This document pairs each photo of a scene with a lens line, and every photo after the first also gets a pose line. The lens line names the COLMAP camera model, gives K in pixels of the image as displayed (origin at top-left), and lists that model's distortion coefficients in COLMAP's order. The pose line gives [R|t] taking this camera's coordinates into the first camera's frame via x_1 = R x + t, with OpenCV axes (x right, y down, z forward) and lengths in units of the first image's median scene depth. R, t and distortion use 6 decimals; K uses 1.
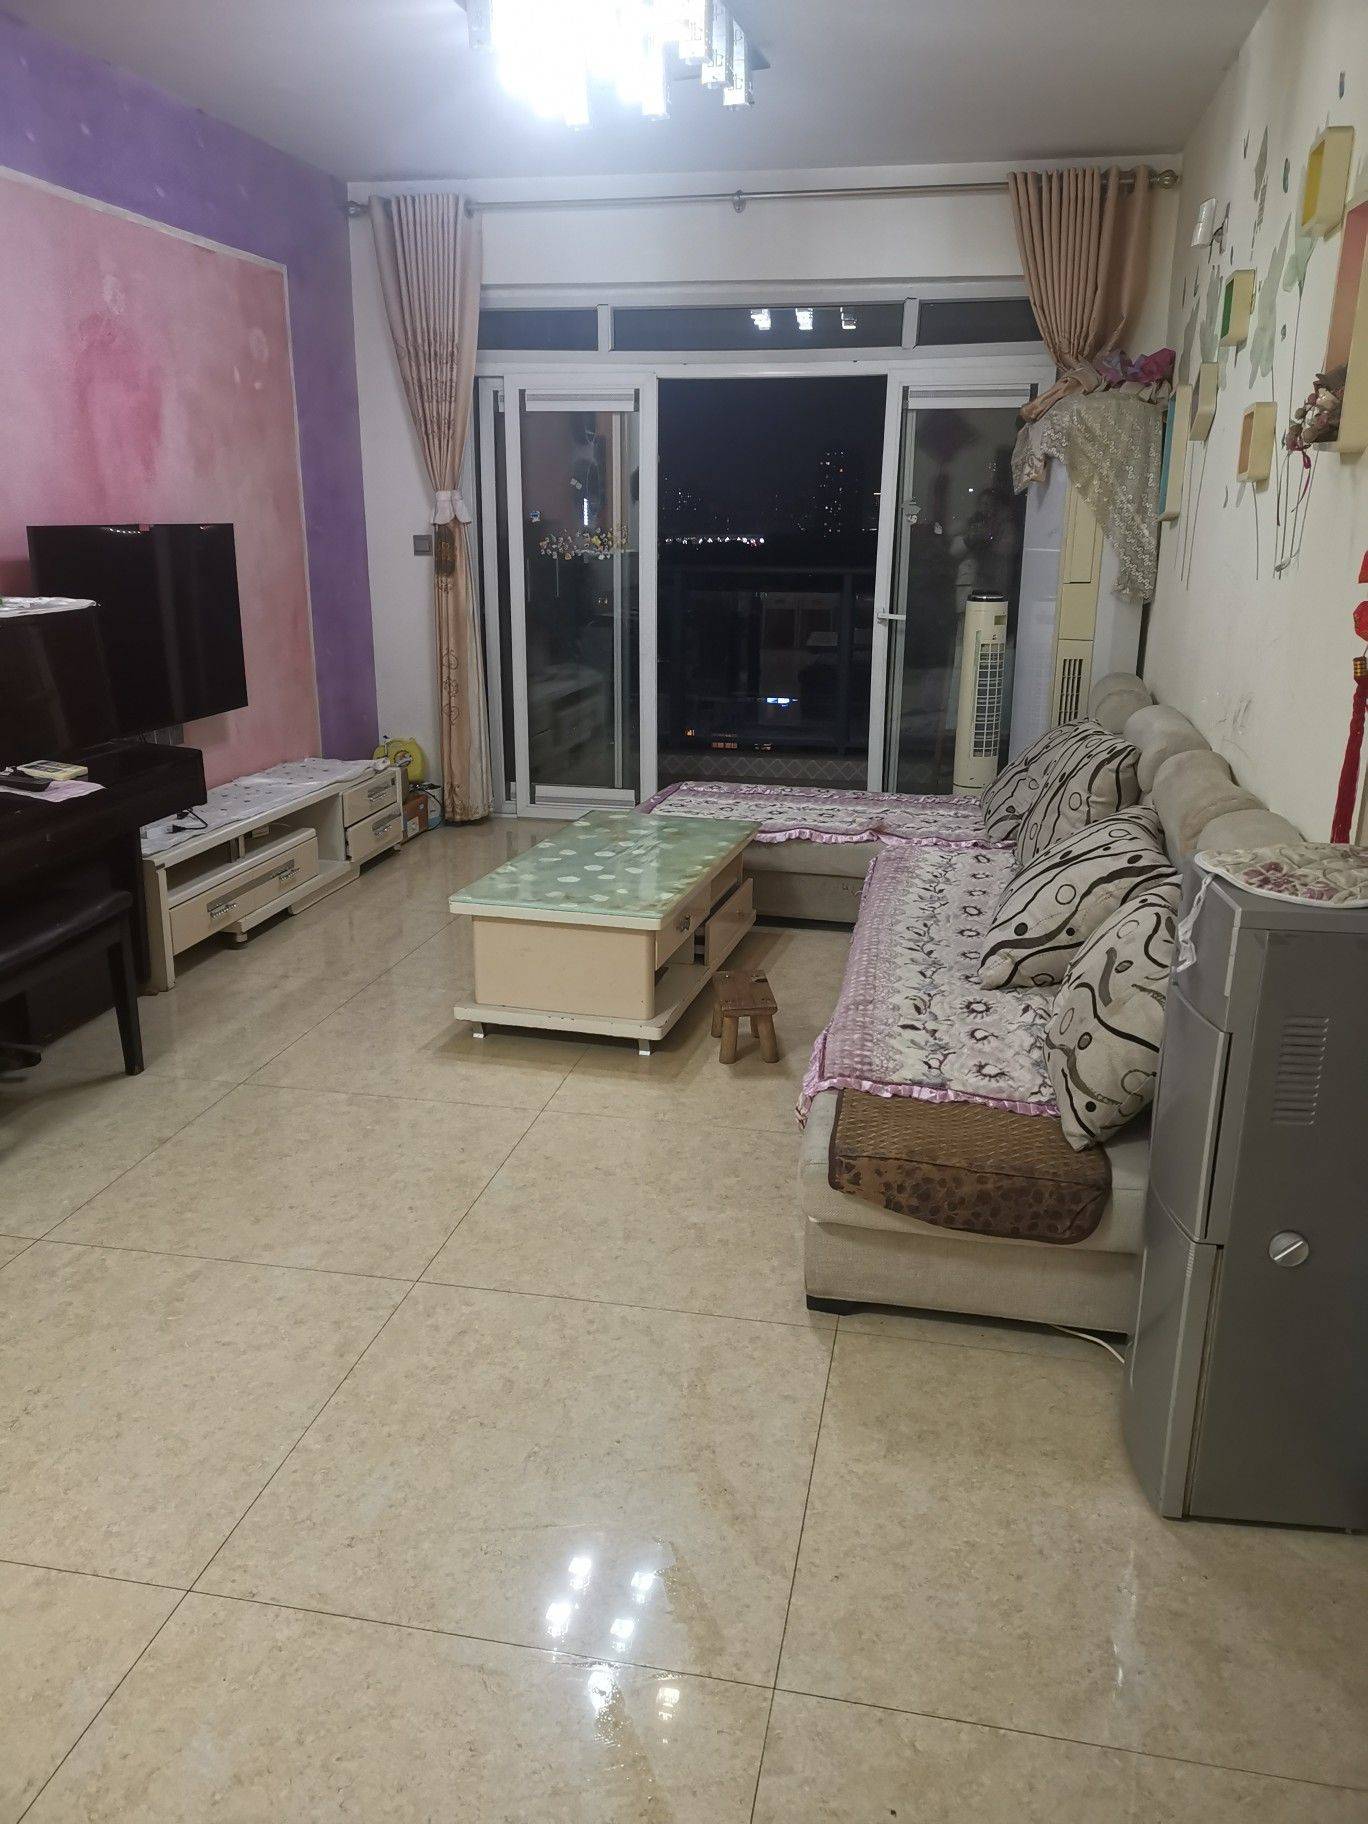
lens RADIAL K [[1383.4, 0, 689.7], [0, 1383.4, 915.4], [0, 0, 1]] dist [0.041506, -0.046199]
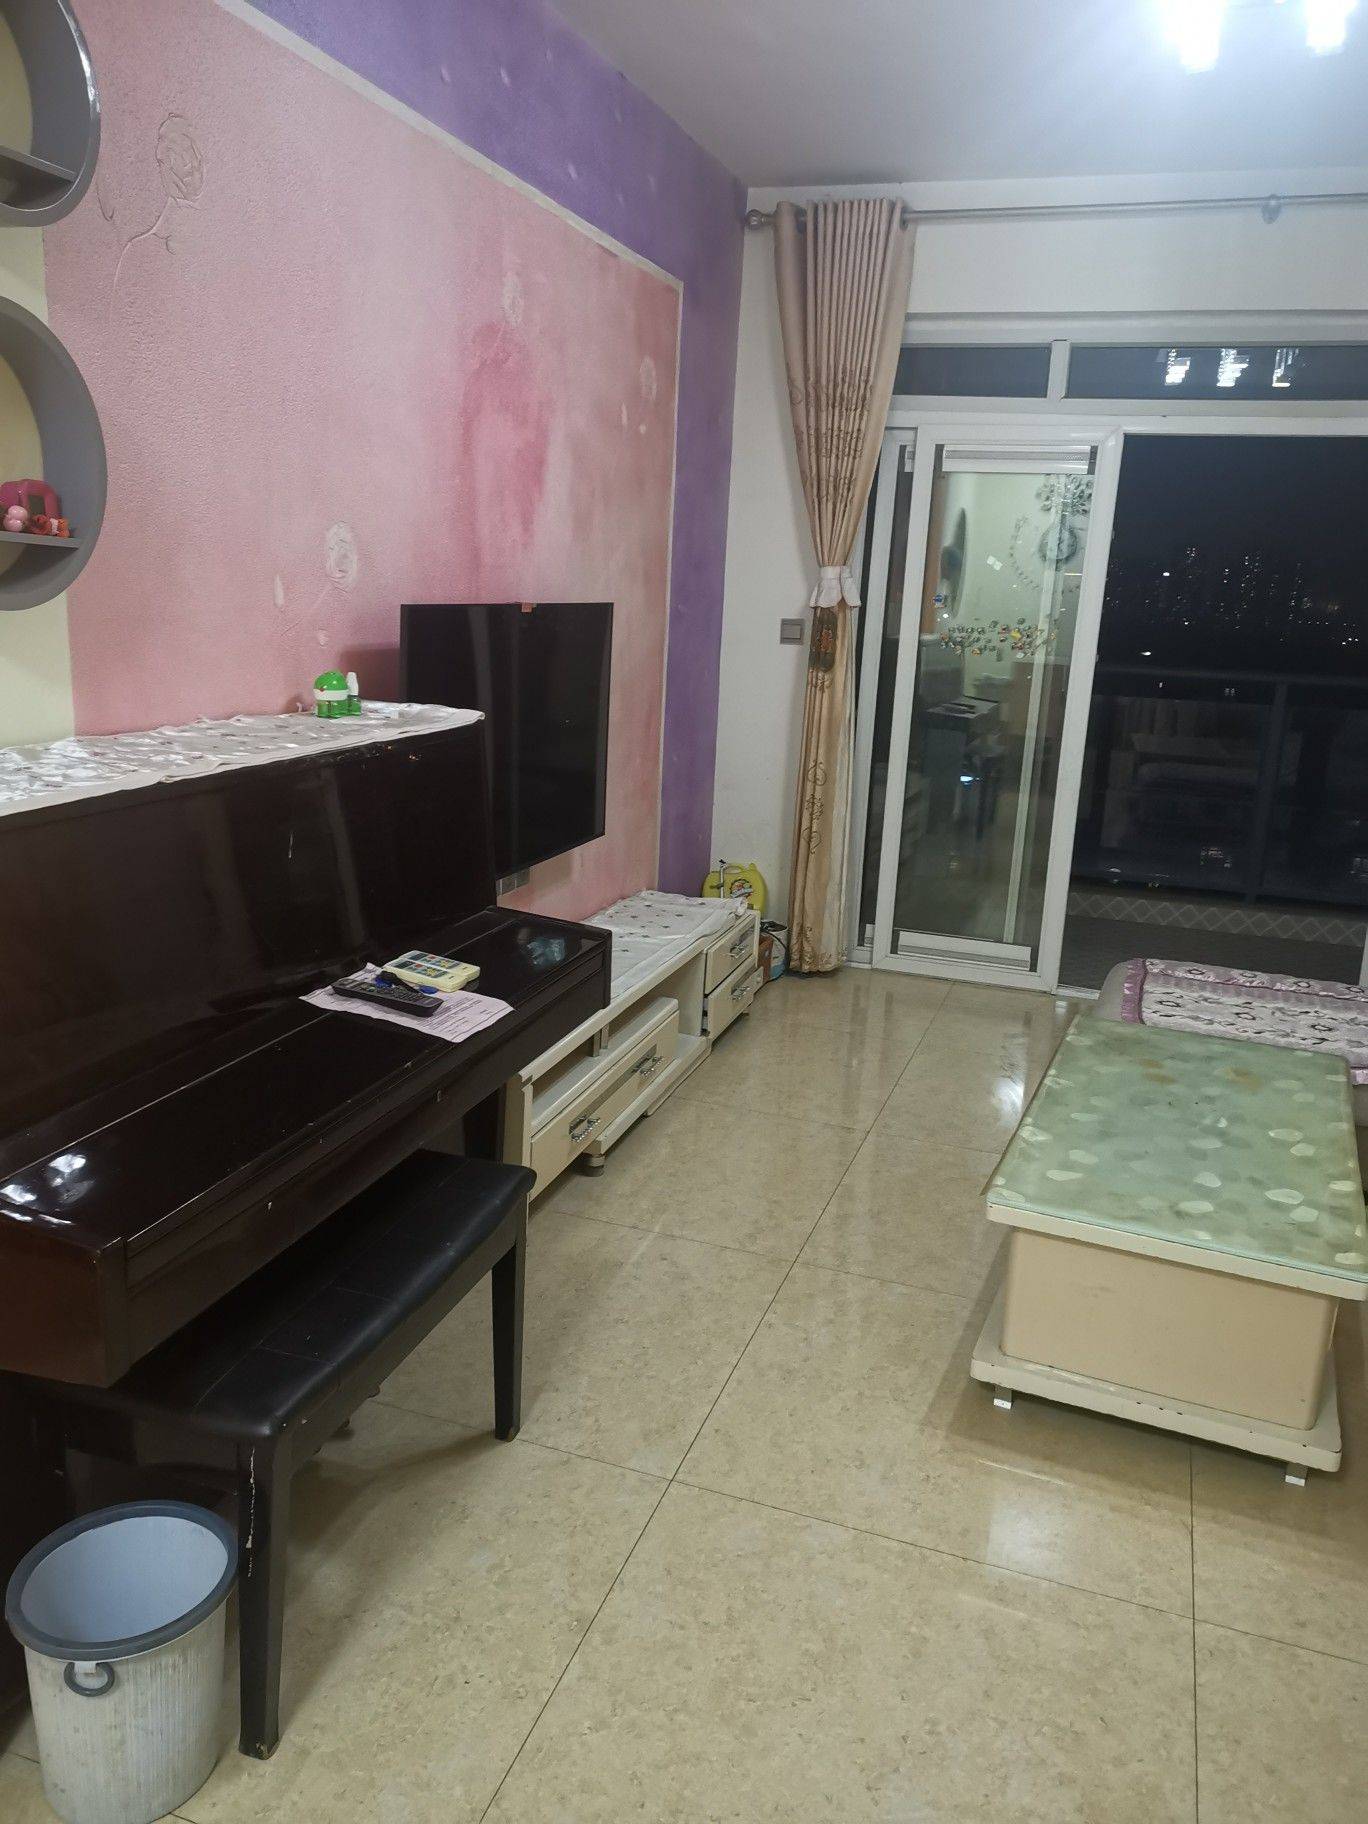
lens RADIAL K [[1383.4, 0, 677.2], [0, 1383.4, 912.6], [0, 0, 1]] dist [0.041506, -0.046199]
pose [[0.989811, 0.069040, -0.124532, -0.161047], [-0.074941, 0.996246, -0.043336, -0.069429], [0.121073, 0.052227, 0.991269, 0.219452]]
